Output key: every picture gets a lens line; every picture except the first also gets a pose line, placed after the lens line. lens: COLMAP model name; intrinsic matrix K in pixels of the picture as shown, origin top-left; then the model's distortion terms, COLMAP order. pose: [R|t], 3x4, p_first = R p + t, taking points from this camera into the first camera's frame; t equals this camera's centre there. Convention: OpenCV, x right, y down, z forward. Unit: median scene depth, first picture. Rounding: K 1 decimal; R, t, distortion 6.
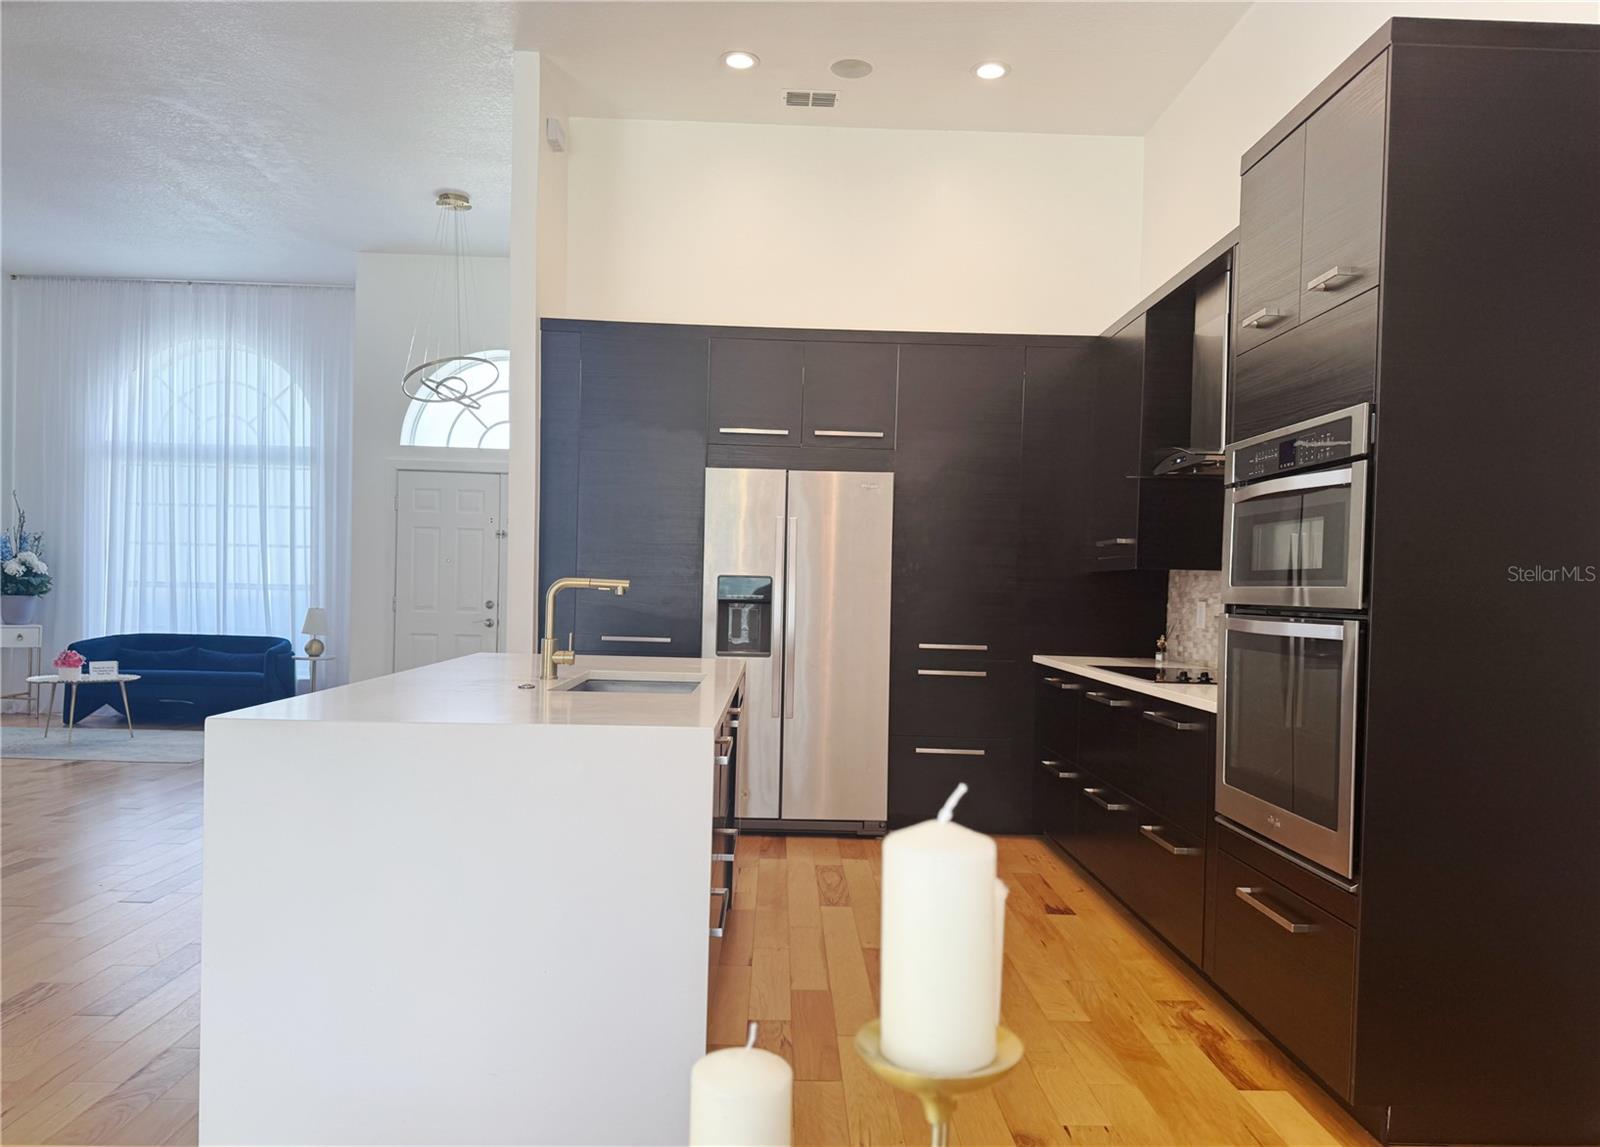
lens RADIAL K [[1139.8, 0, 770.3], [0, 1139.8, 597.8], [0, 0, 1]] dist [0.100511, -0.130664]
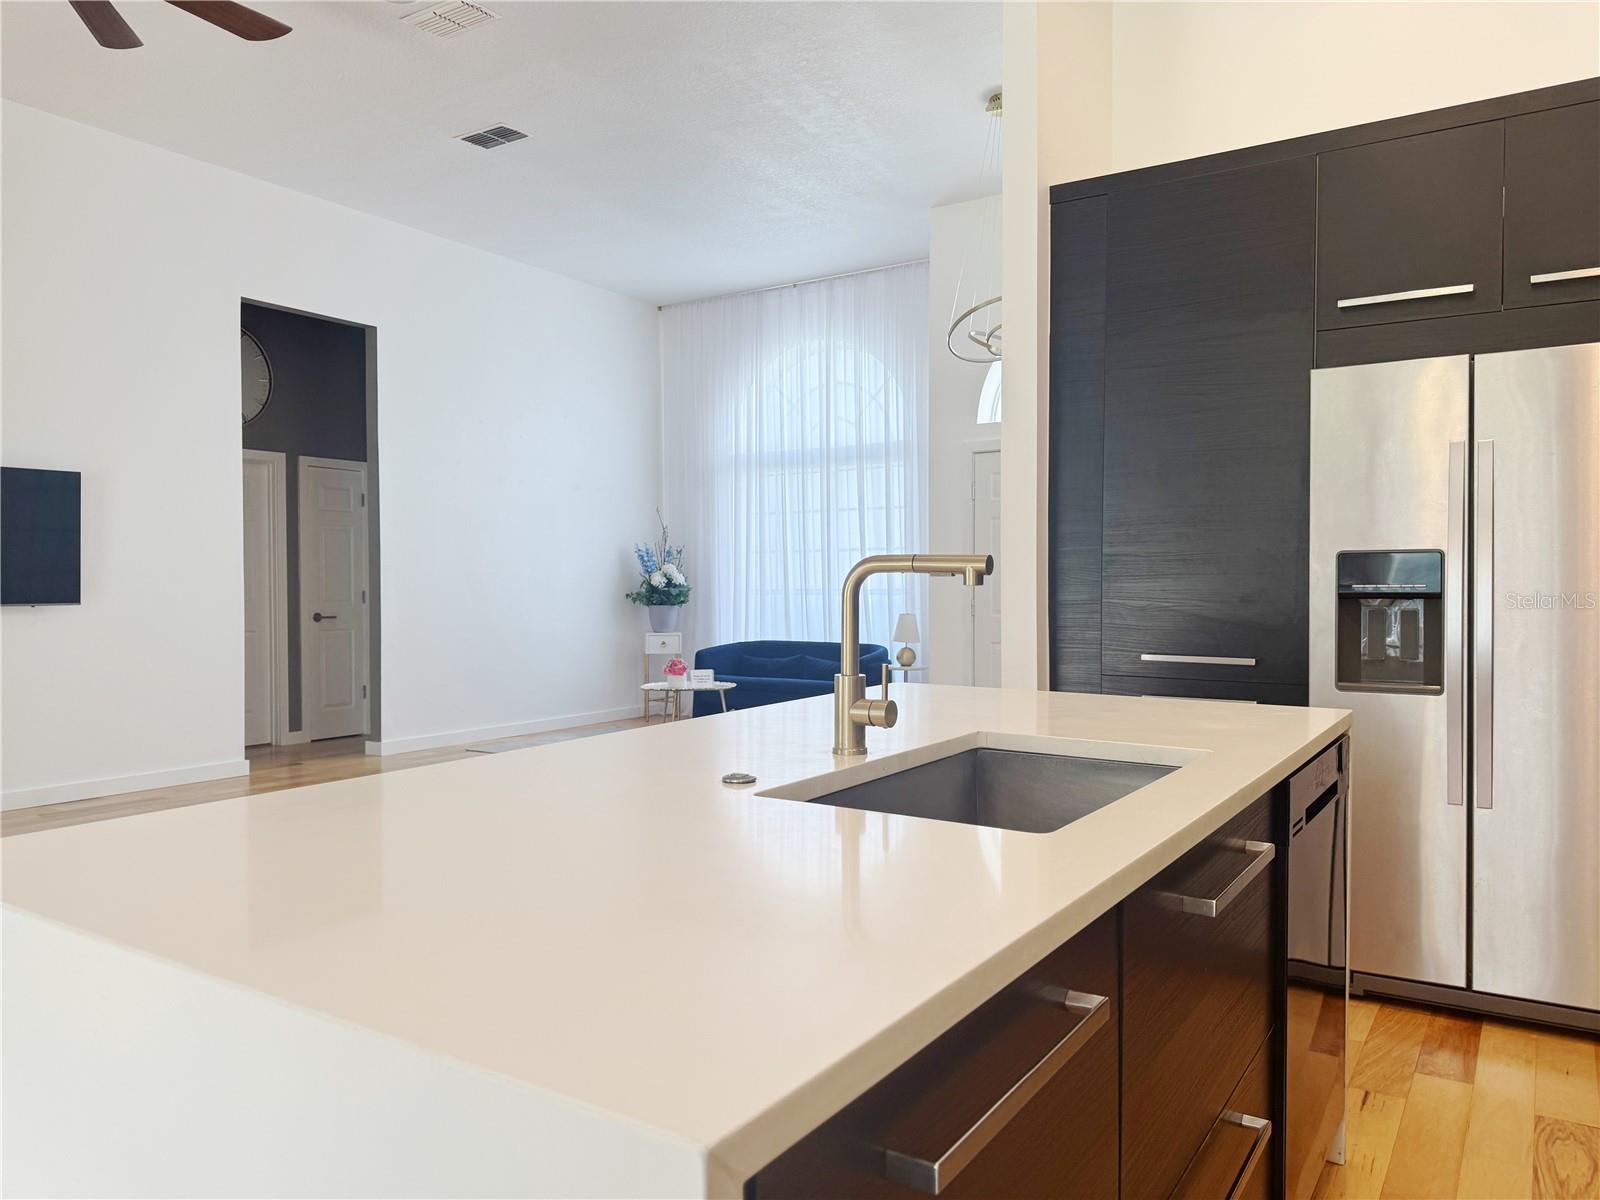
lens RADIAL K [[1131.8, 0, 807.6], [0, 1131.8, 601.8], [0, 0, 1]] dist [0.098269, -0.098012]
pose [[0.846027, -0.017679, -0.532846, 0.038843], [0.018107, 0.999826, -0.004424, 0.003530], [0.532832, -0.005905, 0.846201, 0.348879]]
